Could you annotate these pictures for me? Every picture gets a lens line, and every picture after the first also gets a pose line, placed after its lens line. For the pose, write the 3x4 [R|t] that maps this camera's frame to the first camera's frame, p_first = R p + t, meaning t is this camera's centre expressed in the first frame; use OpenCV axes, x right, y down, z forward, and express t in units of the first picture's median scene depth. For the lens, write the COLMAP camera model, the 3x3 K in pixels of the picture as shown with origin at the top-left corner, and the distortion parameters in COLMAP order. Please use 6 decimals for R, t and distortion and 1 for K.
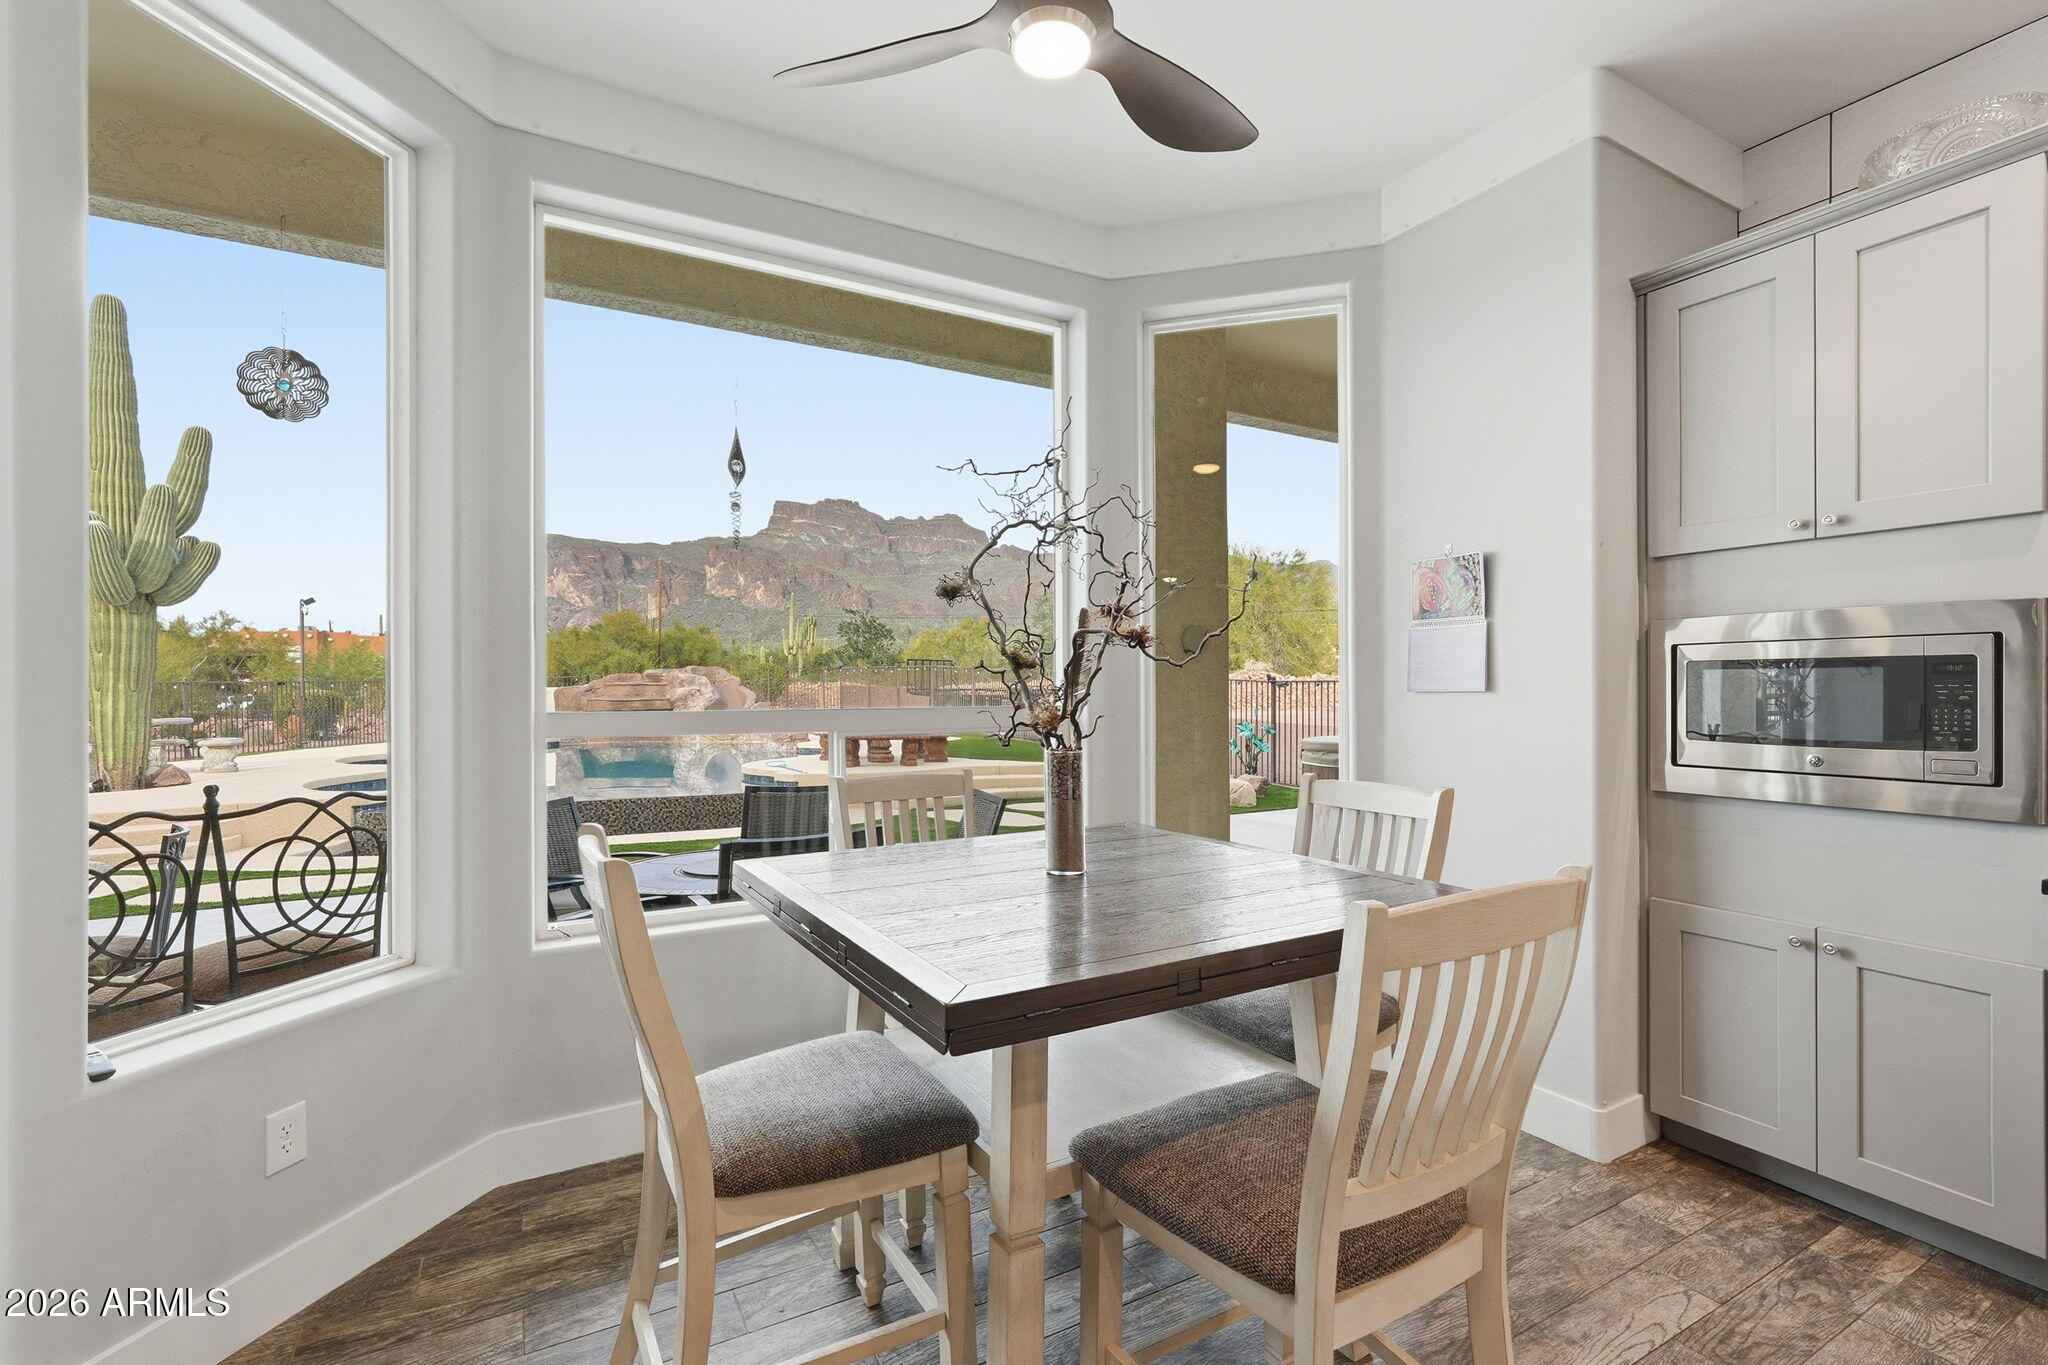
lens RADIAL K [[903.3, 0, 1017.9], [0, 903.3, 690.1], [0, 0, 1]] dist [-0.012313, 0.006026]
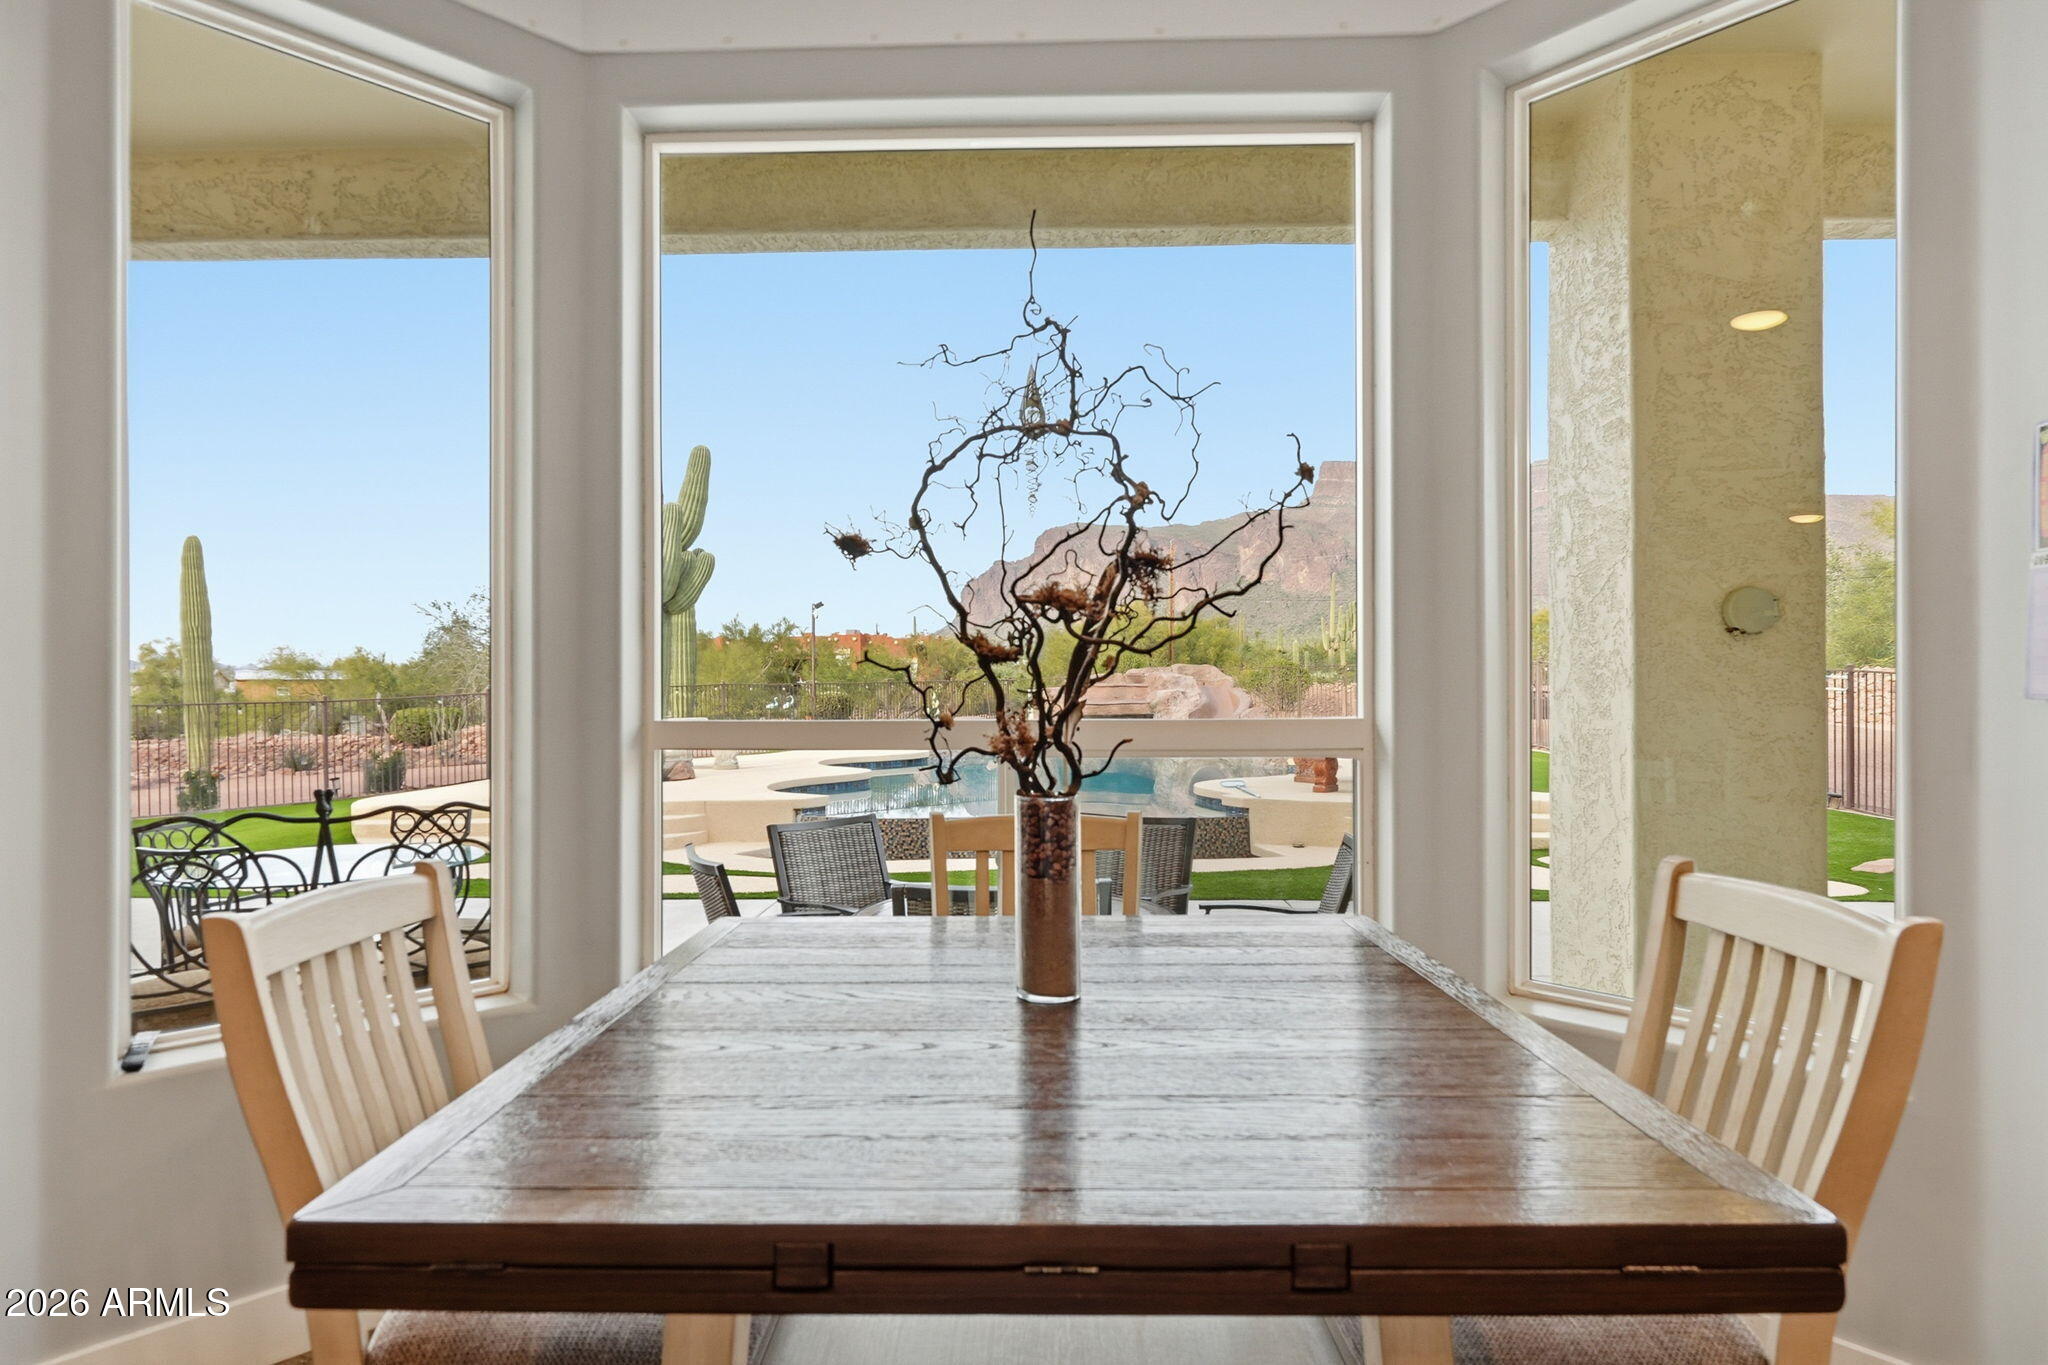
lens RADIAL K [[1099.2, 0, 1015.6], [0, 1099.2, 687.4], [0, 0, 1]] dist [-0.001696, -0.000694]
pose [[0.860894, -0.000834, -0.508783, 0.292738], [-0.001541, 0.999990, -0.004248, -0.002051], [0.508781, 0.004441, 0.860884, 0.251879]]
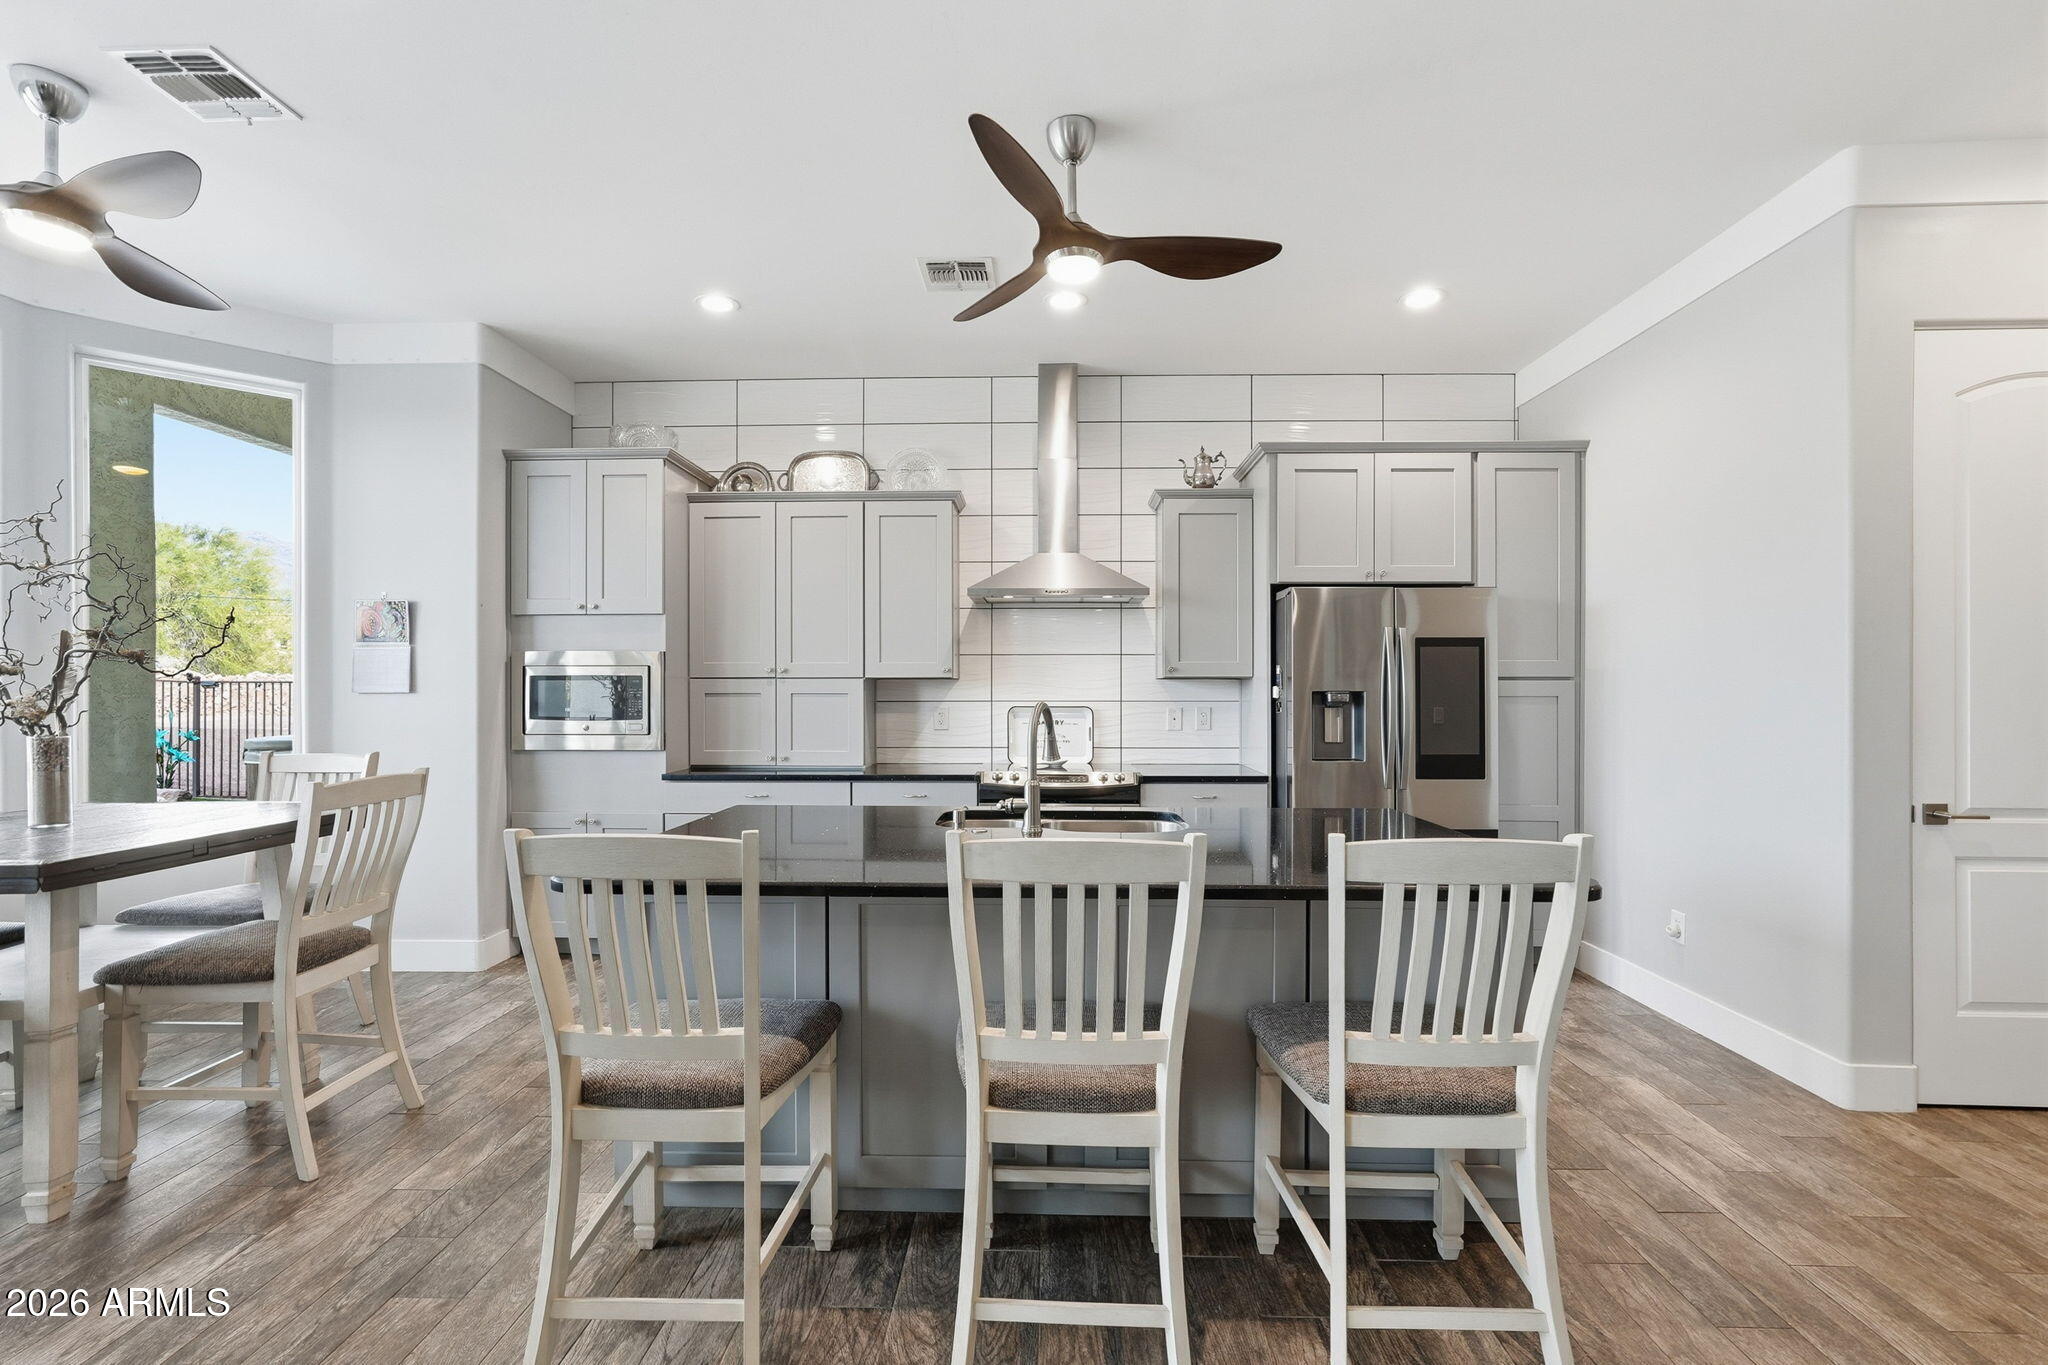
lens RADIAL K [[903.3, 0, 1020.9], [0, 903.3, 689.3], [0, 0, 1]] dist [-0.012313, 0.006026]
pose [[0.515231, 0.002632, 0.857047, -0.252041], [-0.000569, 0.999996, -0.002729, -0.000781], [-0.857051, 0.000918, 0.515231, -0.670888]]
